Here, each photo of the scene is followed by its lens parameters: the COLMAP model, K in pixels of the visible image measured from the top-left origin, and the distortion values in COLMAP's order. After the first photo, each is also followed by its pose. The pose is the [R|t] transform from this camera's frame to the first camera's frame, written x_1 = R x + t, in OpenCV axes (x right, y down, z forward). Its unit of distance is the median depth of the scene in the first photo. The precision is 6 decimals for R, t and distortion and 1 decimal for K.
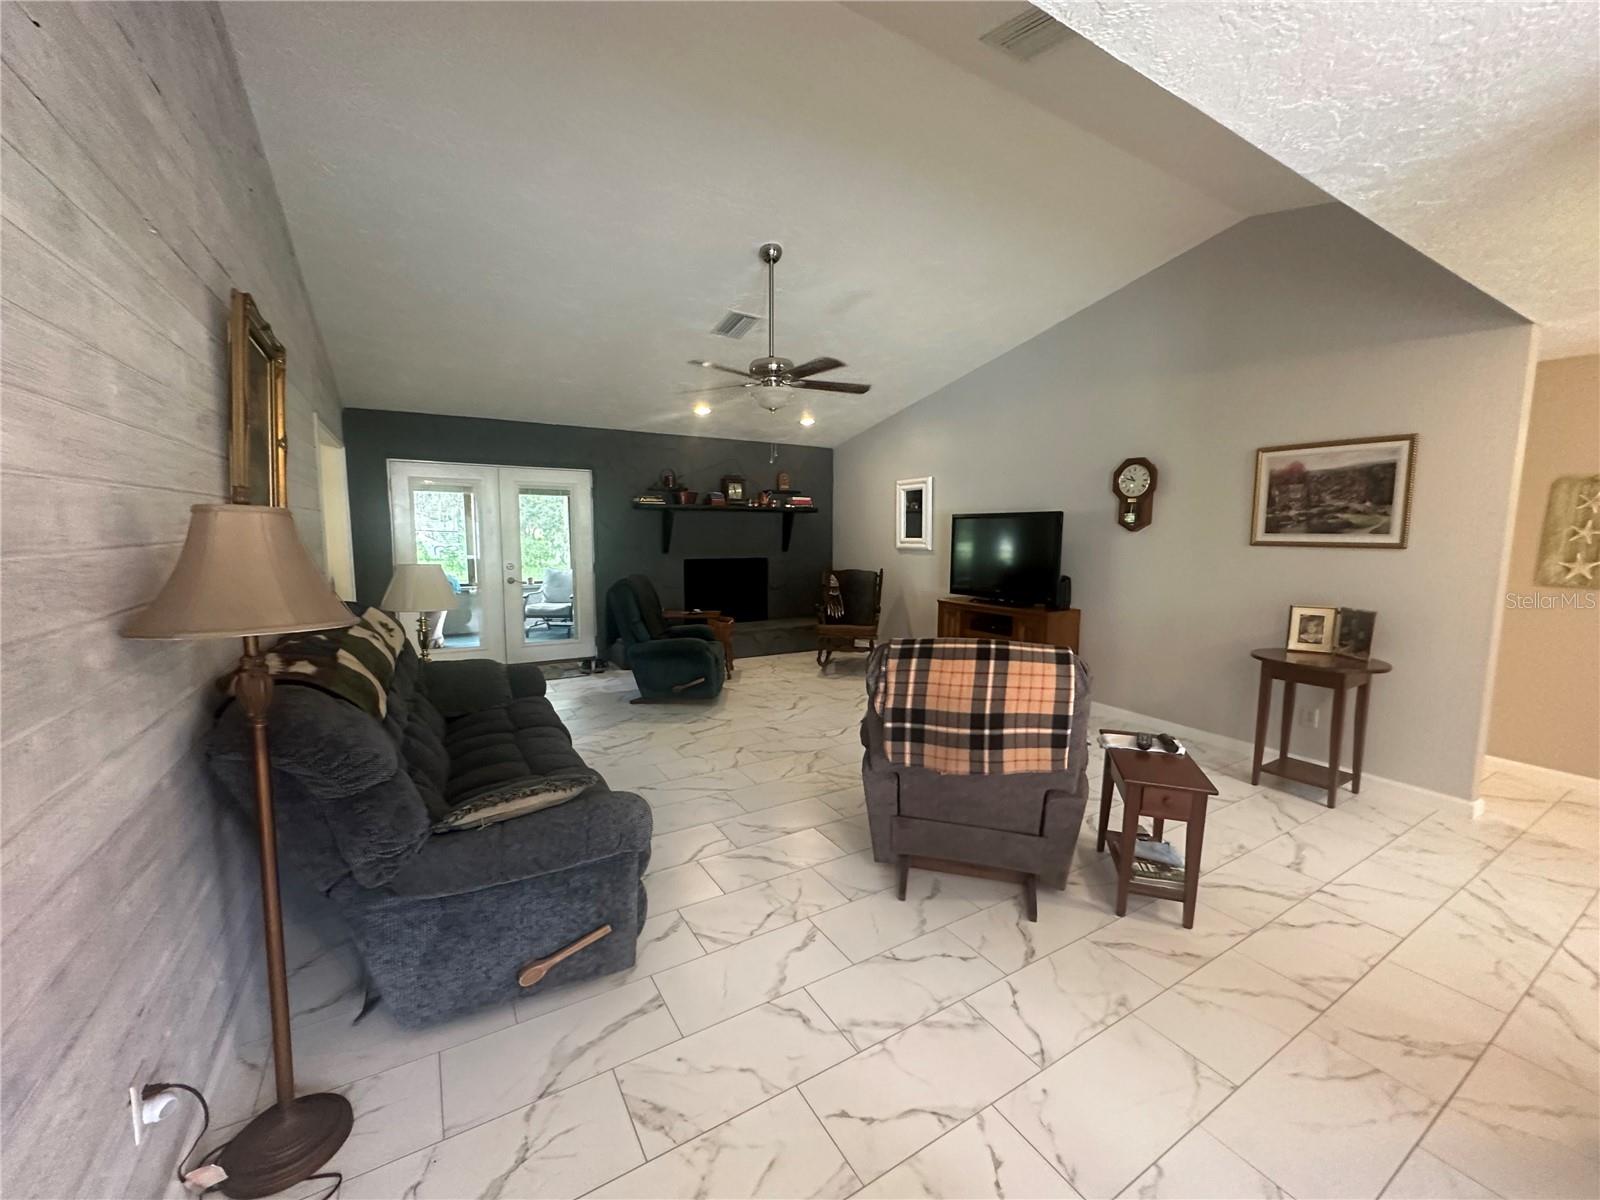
lens RADIAL K [[633.1, 0, 797.0], [0, 633.1, 598.0], [0, 0, 1]] dist [-0.003856, 0.000402]
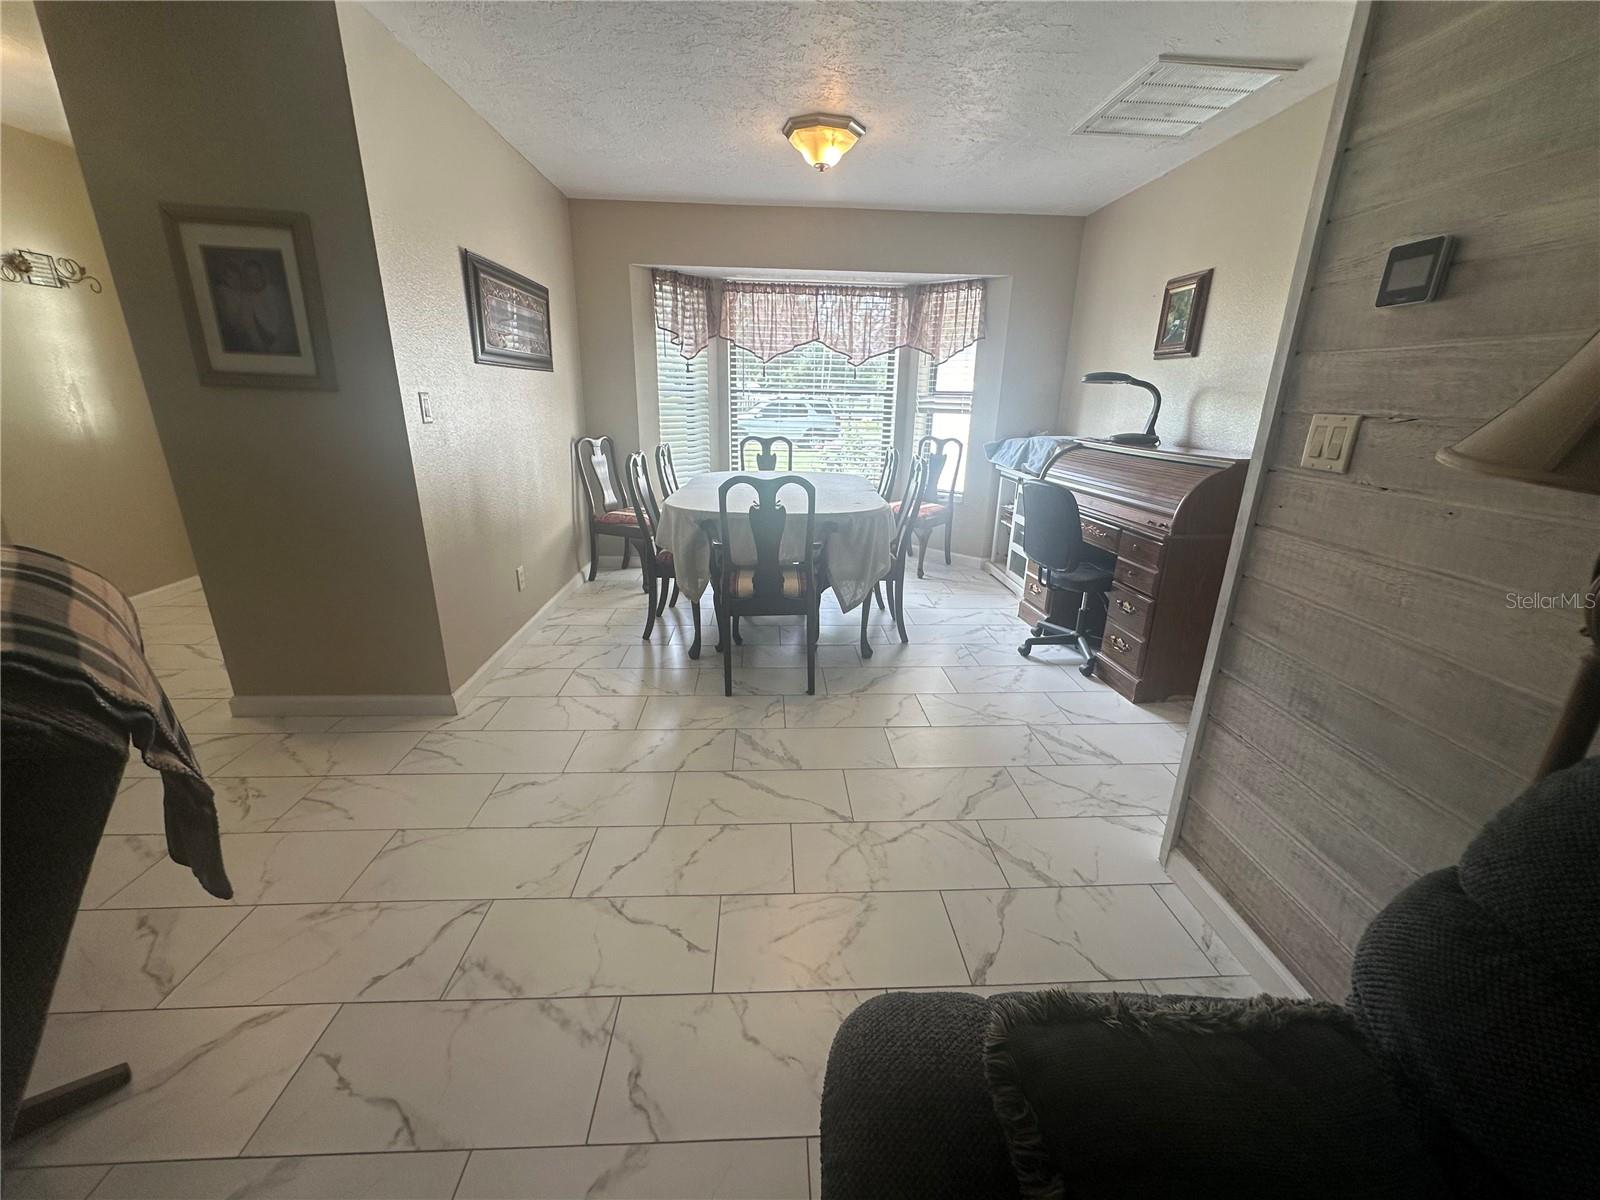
lens RADIAL K [[633.1, 0, 806.9], [0, 633.1, 599.8], [0, 0, 1]] dist [-0.003856, 0.000402]
pose [[-0.885499, -0.168023, 0.433197, -0.143152], [0.026354, 0.912663, 0.407862, -0.024629], [-0.463893, 0.372578, -0.803734, 0.512593]]
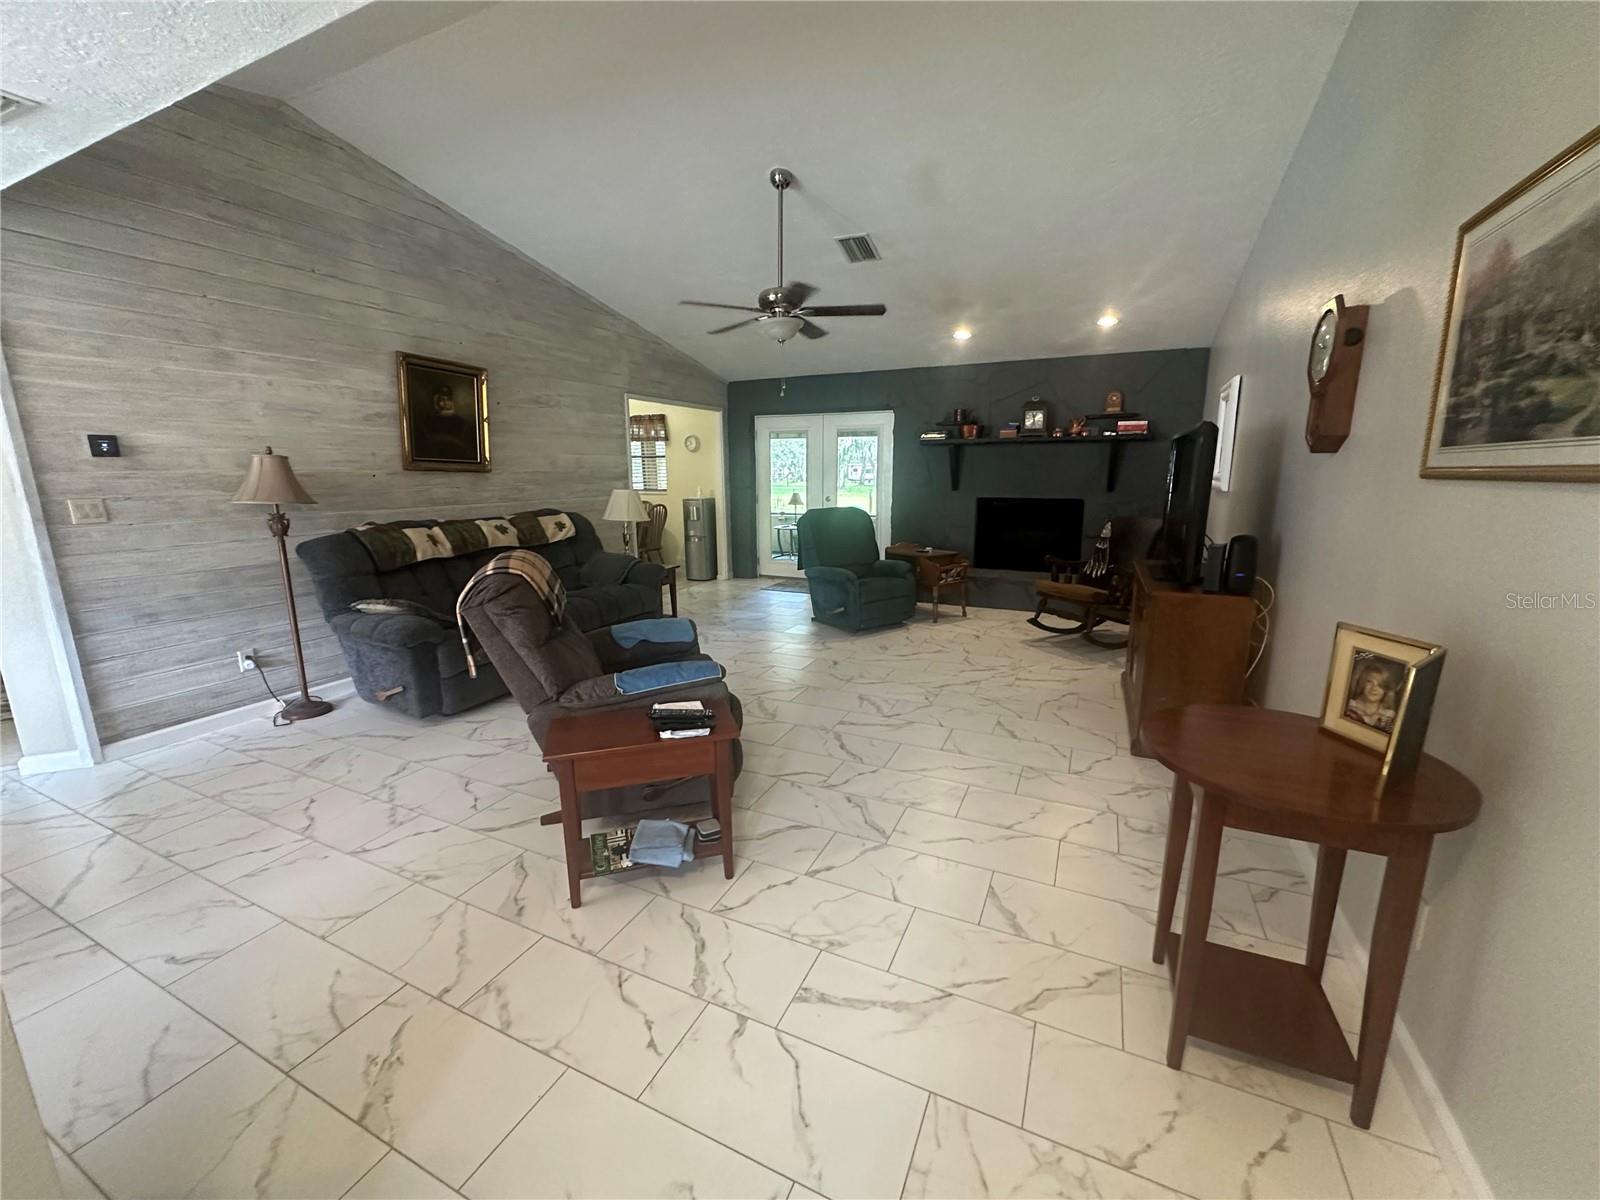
lens RADIAL K [[633.1, 0, 804.6], [0, 633.1, 599.2], [0, 0, 1]] dist [-0.003856, 0.000402]
pose [[0.562277, 0.156299, -0.812044, 0.730588], [-0.082674, 0.987681, 0.132860, -0.023907], [0.822806, -0.007569, 0.568272, 0.384413]]
